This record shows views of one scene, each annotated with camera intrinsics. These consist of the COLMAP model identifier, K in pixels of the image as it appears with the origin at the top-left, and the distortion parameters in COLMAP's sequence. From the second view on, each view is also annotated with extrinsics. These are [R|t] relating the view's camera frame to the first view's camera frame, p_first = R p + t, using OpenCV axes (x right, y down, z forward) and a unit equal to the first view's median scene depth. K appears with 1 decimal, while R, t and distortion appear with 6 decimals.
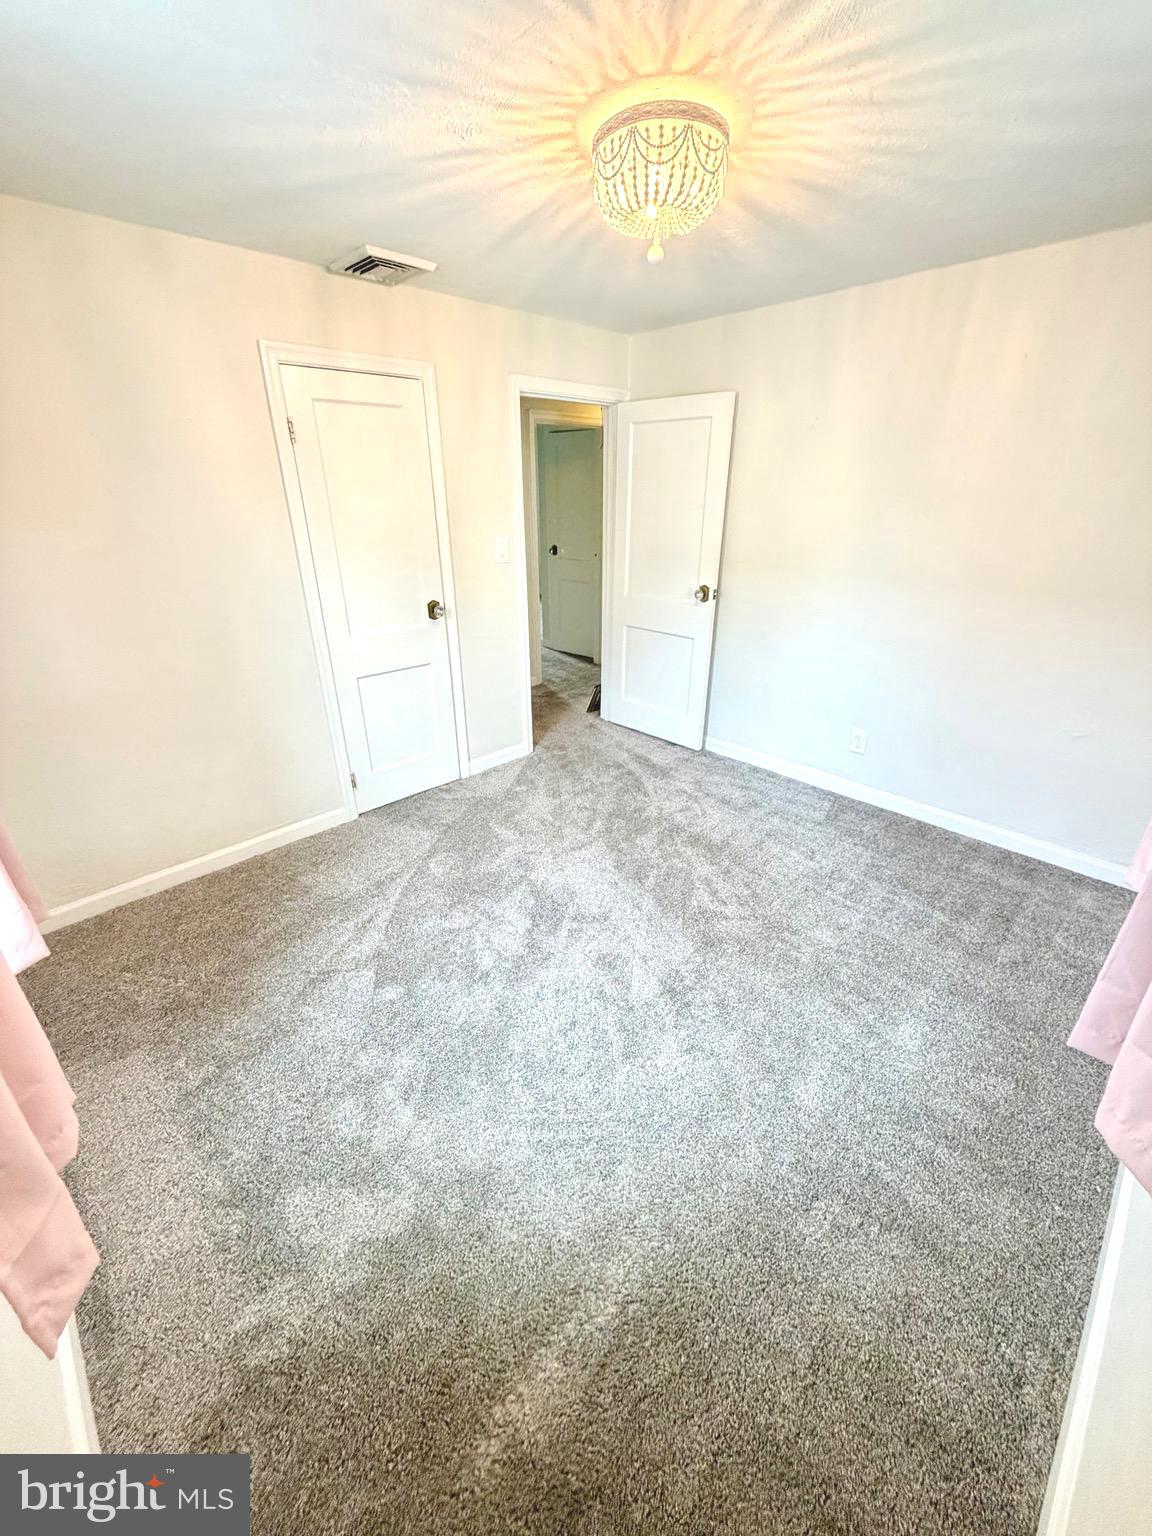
lens RADIAL K [[610.7, 0, 579.0], [0, 610.7, 762.2], [0, 0, 1]] dist [0.000136, -0.000074]
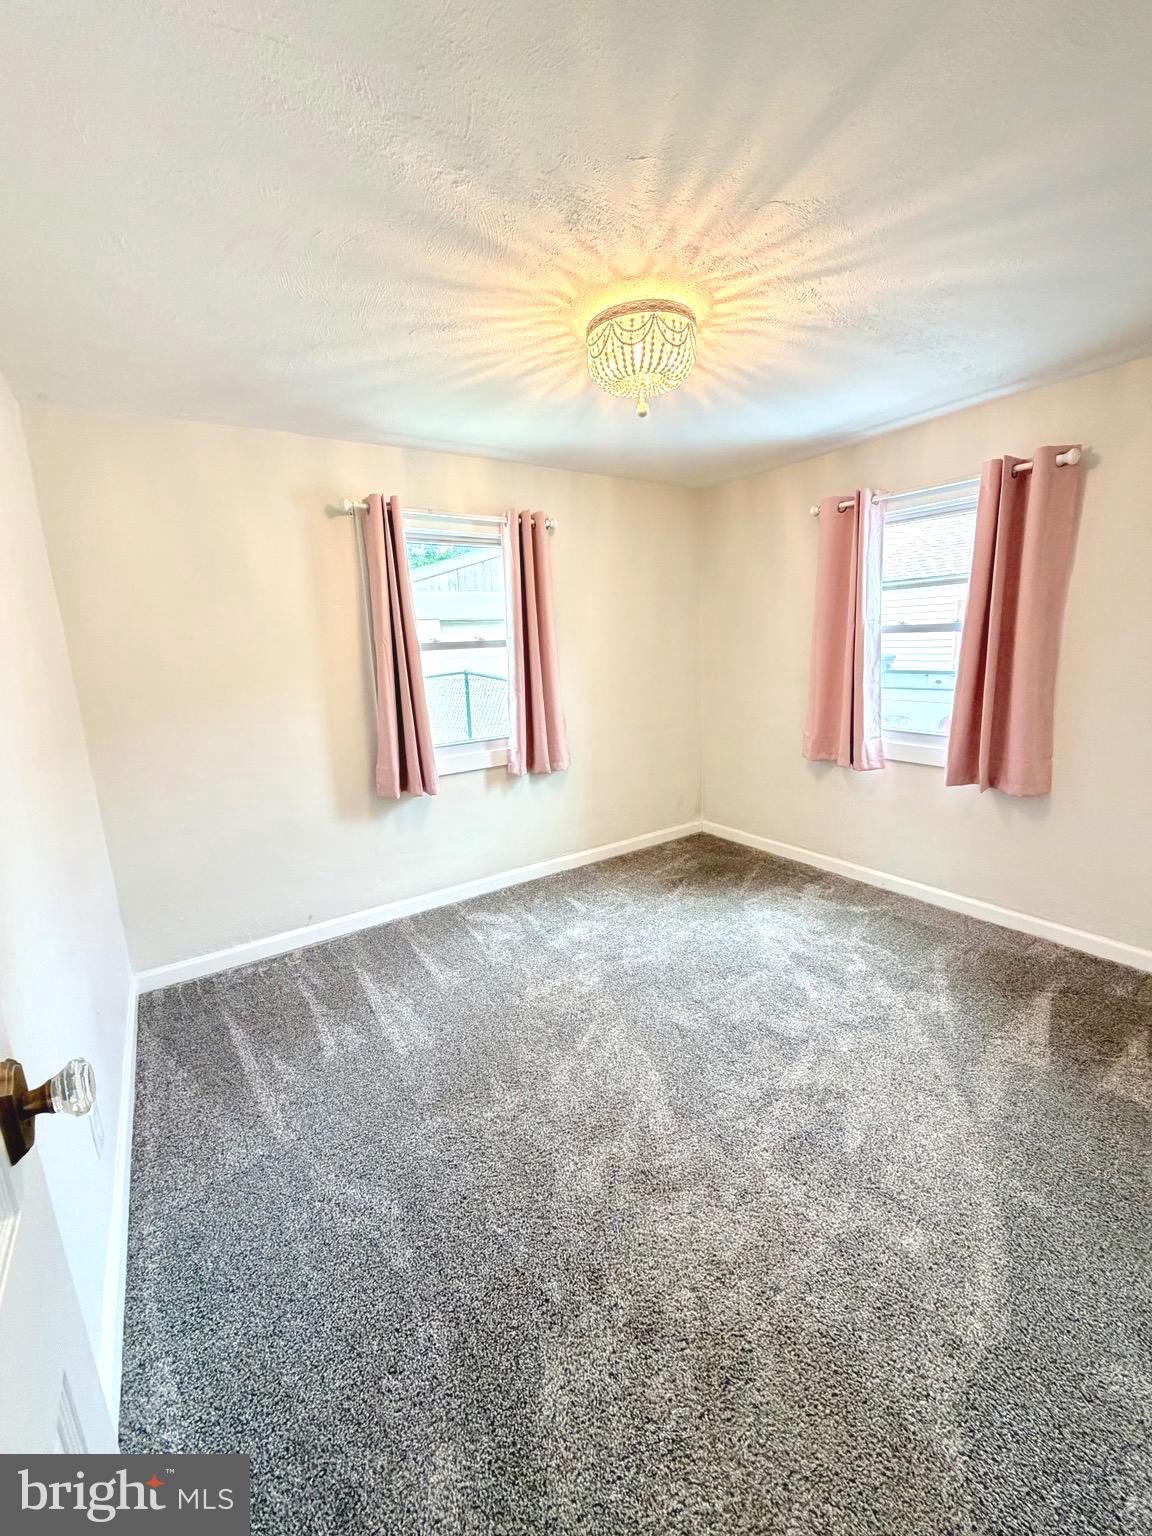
lens RADIAL K [[610.7, 0, 579.0], [0, 610.7, 762.2], [0, 0, 1]] dist [0.000136, -0.000074]
pose [[-0.981407, 0.003071, 0.191912, 0.010956], [0.116359, 0.804702, 0.582164, -0.600062], [-0.152644, 0.593671, -0.790098, 1.444111]]
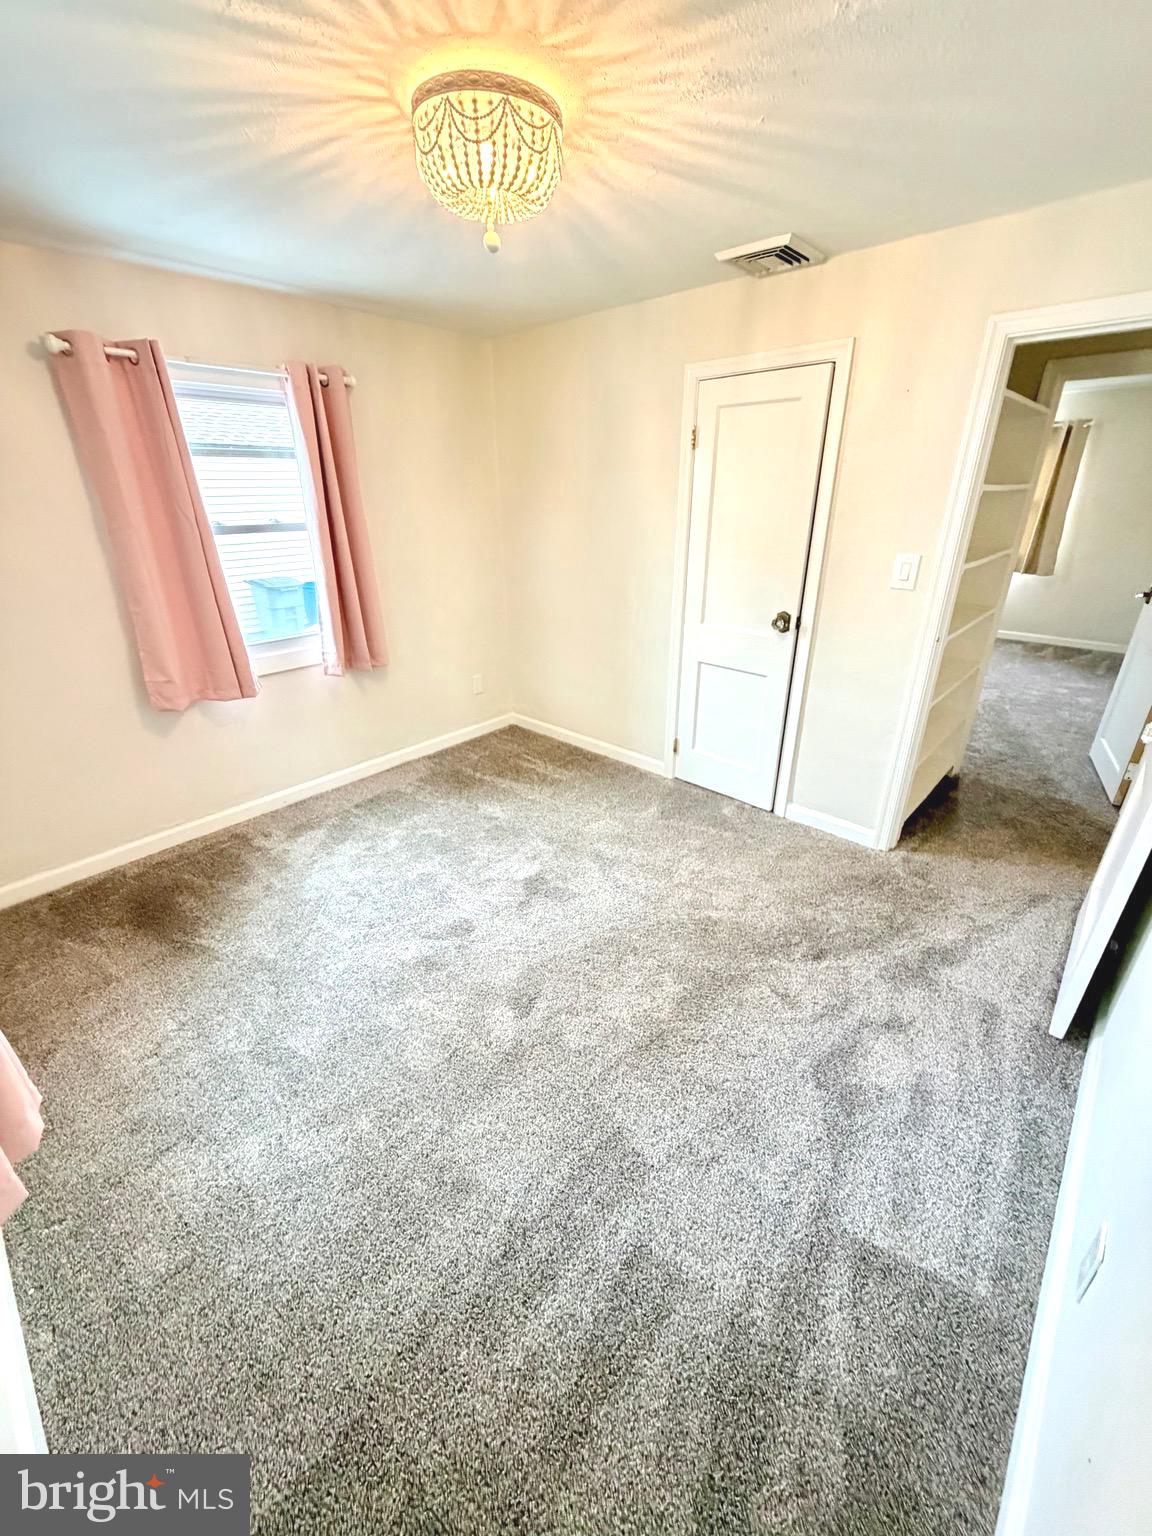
lens RADIAL K [[610.7, 0, 579.0], [0, 610.7, 762.2], [0, 0, 1]] dist [0.000136, -0.000074]
pose [[0.052410, 0.414210, -0.908671, 0.791571], [-0.404729, 0.840652, 0.359860, -0.335714], [0.912934, 0.348905, 0.211701, 0.729832]]
